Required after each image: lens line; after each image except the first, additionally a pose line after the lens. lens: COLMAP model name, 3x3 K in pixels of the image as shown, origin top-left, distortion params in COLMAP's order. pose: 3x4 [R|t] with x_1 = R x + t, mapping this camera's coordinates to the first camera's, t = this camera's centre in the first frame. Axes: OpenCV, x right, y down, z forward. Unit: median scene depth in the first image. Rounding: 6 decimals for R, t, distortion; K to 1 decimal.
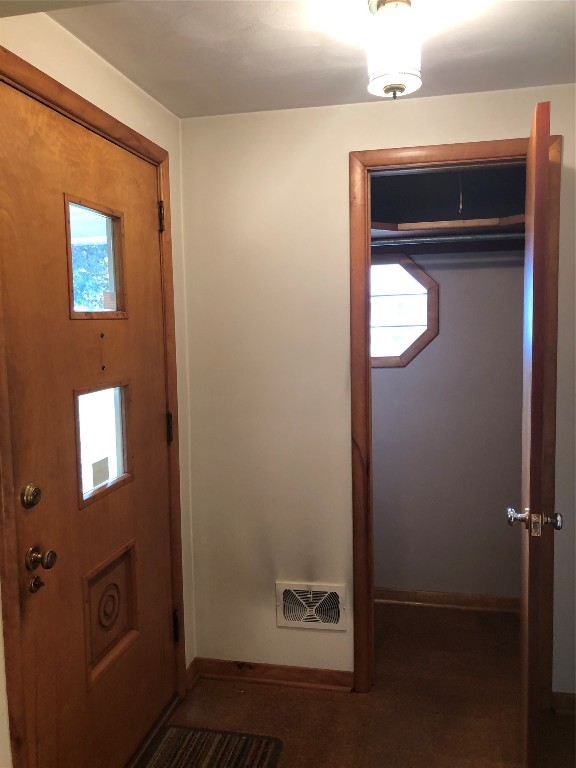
lens RADIAL K [[630.9, 0, 290.4], [0, 630.9, 378.2], [0, 0, 1]] dist [0.017780, -0.025011]
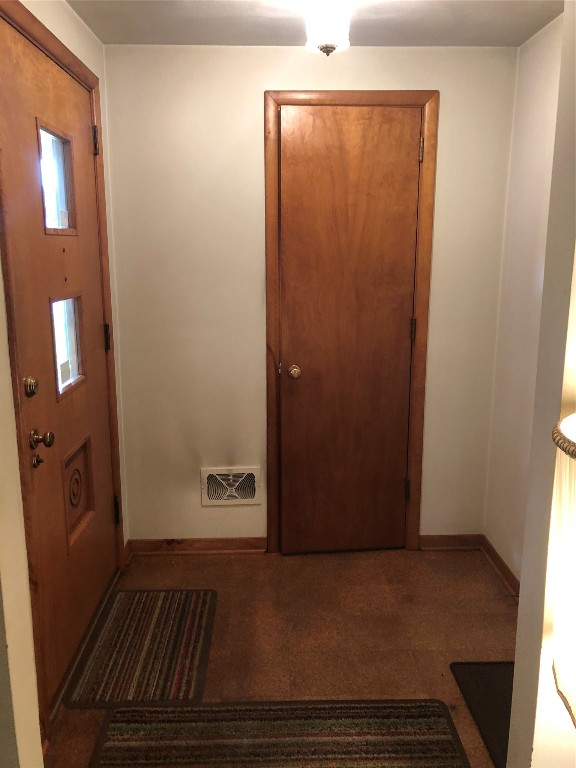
lens RADIAL K [[630.9, 0, 283.4], [0, 630.9, 383.8], [0, 0, 1]] dist [0.017780, -0.025011]
pose [[0.972298, -0.034467, 0.231191, -0.156754], [0.007075, 0.992955, 0.118281, 0.031689], [-0.233639, -0.113368, 0.965692, -0.167636]]
